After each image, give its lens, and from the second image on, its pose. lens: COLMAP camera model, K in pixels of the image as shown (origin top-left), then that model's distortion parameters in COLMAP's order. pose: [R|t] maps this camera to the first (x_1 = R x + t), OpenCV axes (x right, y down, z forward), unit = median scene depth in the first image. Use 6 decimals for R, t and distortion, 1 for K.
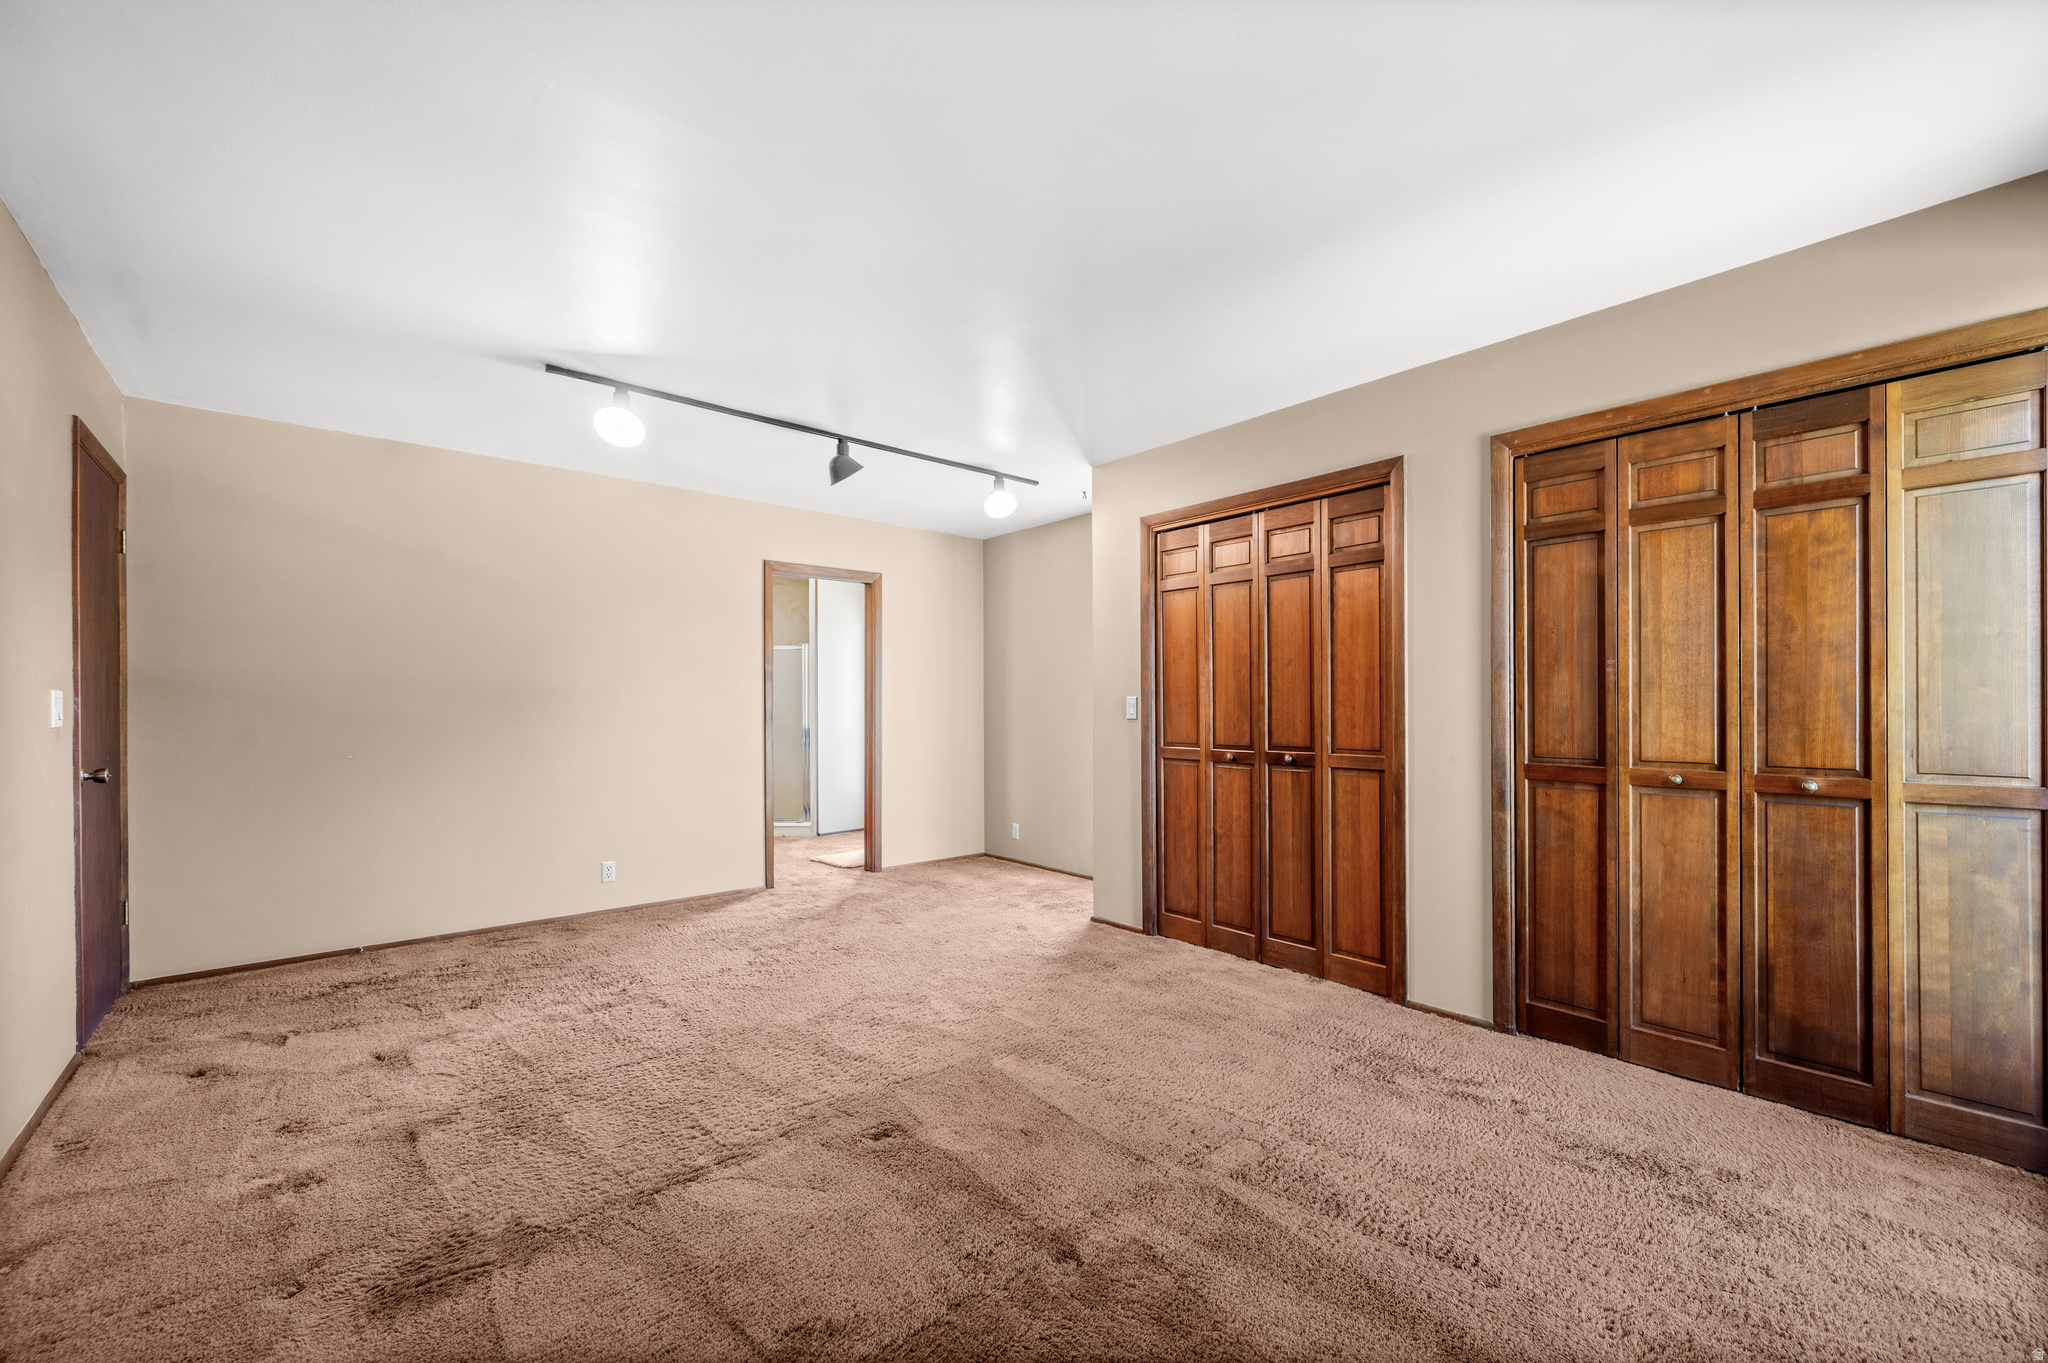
lens RADIAL K [[816.7, 0, 1025.9], [0, 816.7, 714.1], [0, 0, 1]] dist [-0.001186, -0.000246]
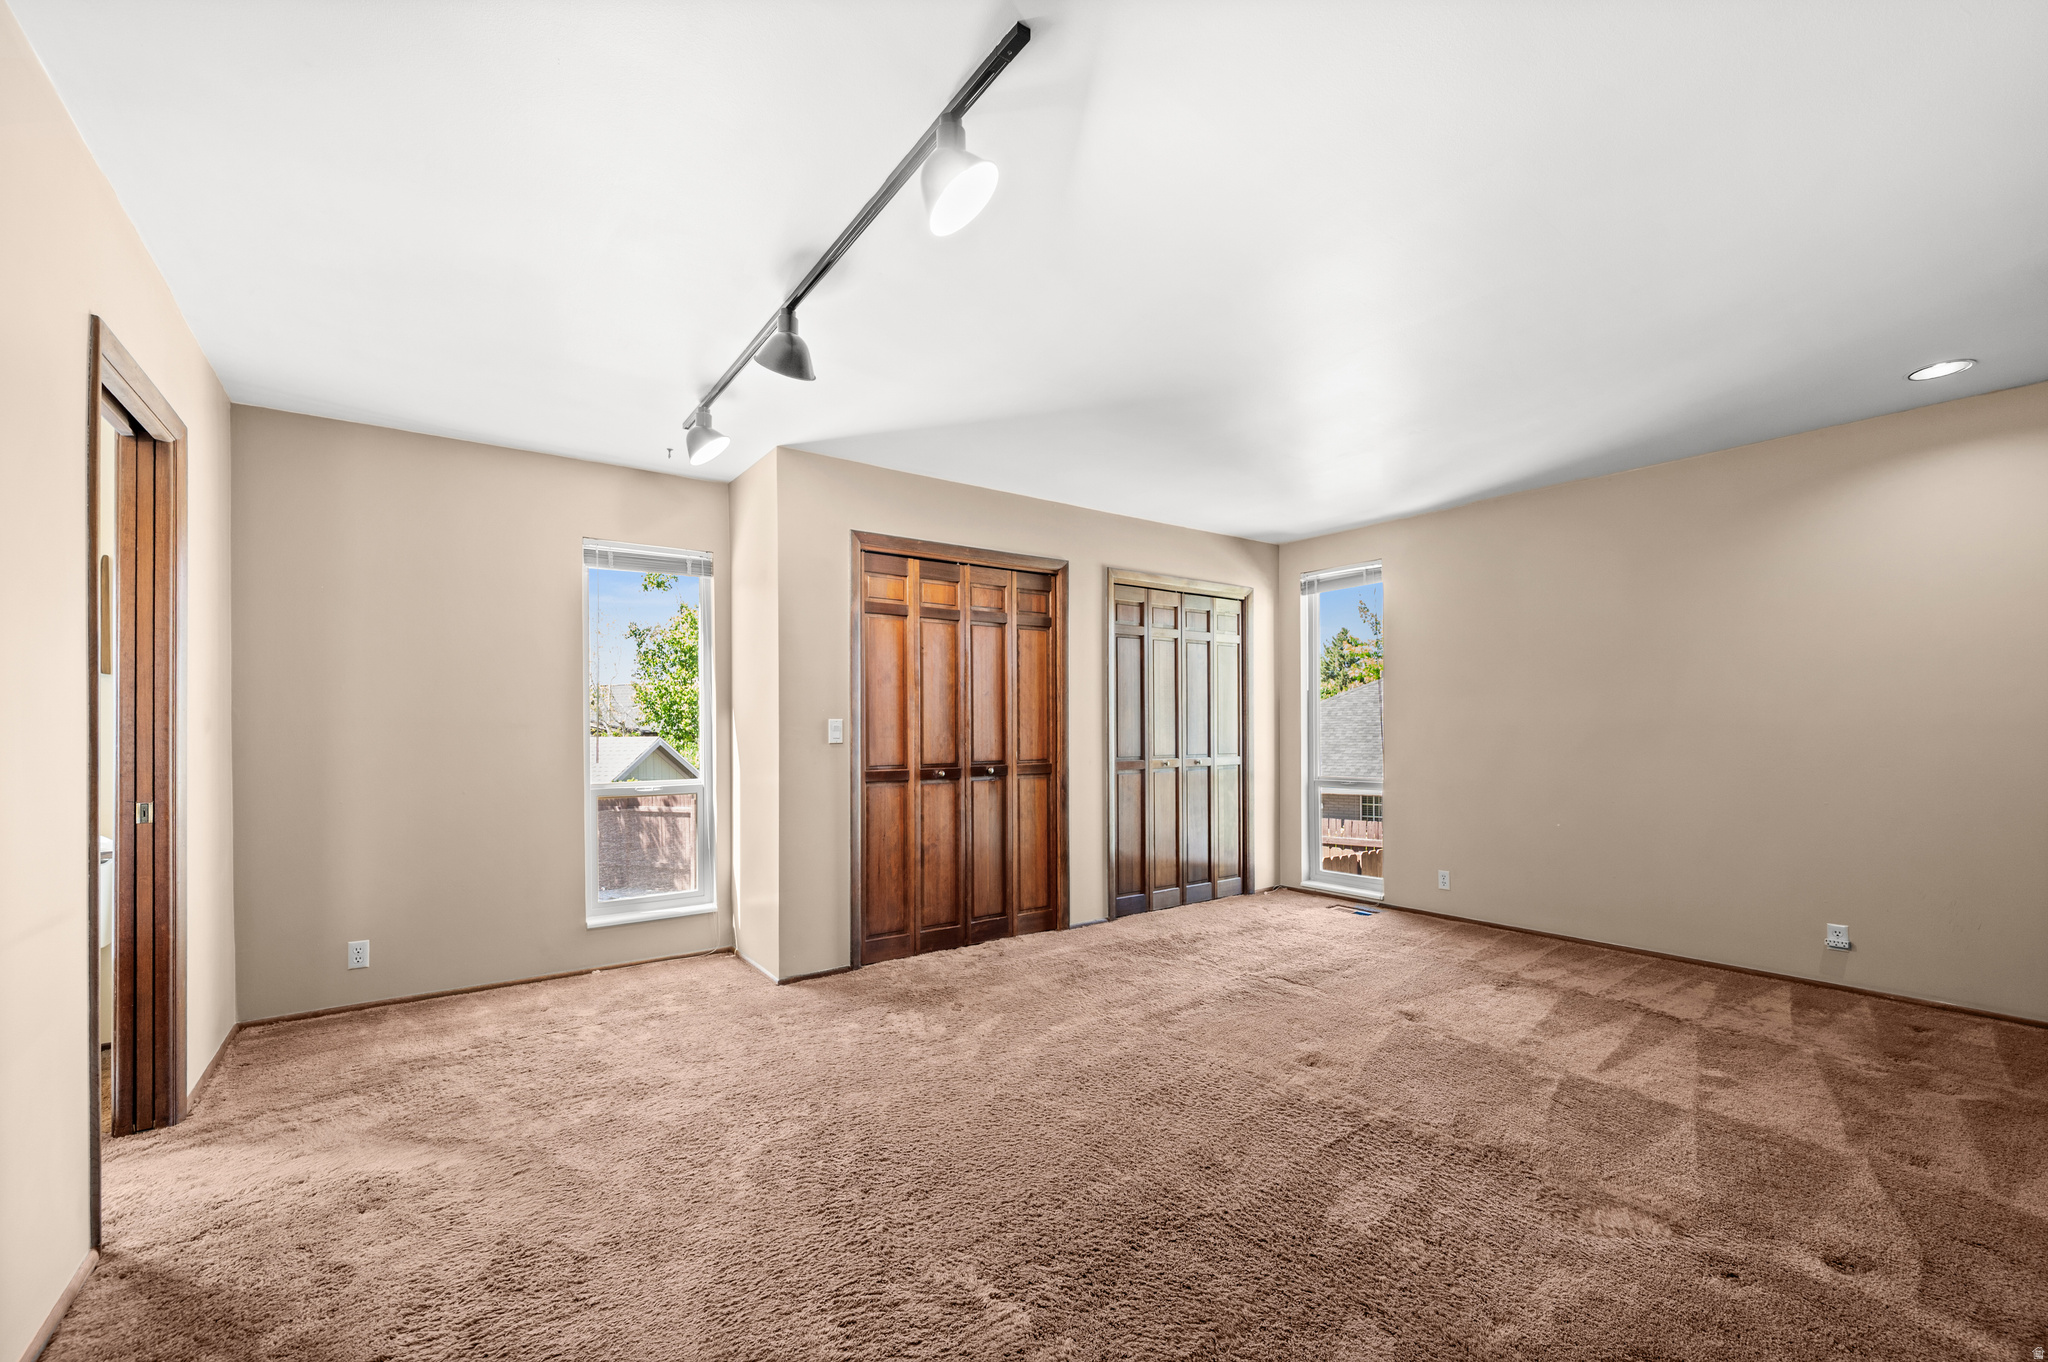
lens RADIAL K [[816.7, 0, 1025.9], [0, 816.7, 713.6], [0, 0, 1]] dist [-0.001186, -0.000246]
pose [[0.093202, 0.024825, 0.995338, -0.875459], [0.020819, 0.999422, -0.026876, 0.001877], [-0.995430, 0.023227, 0.092631, 0.786737]]
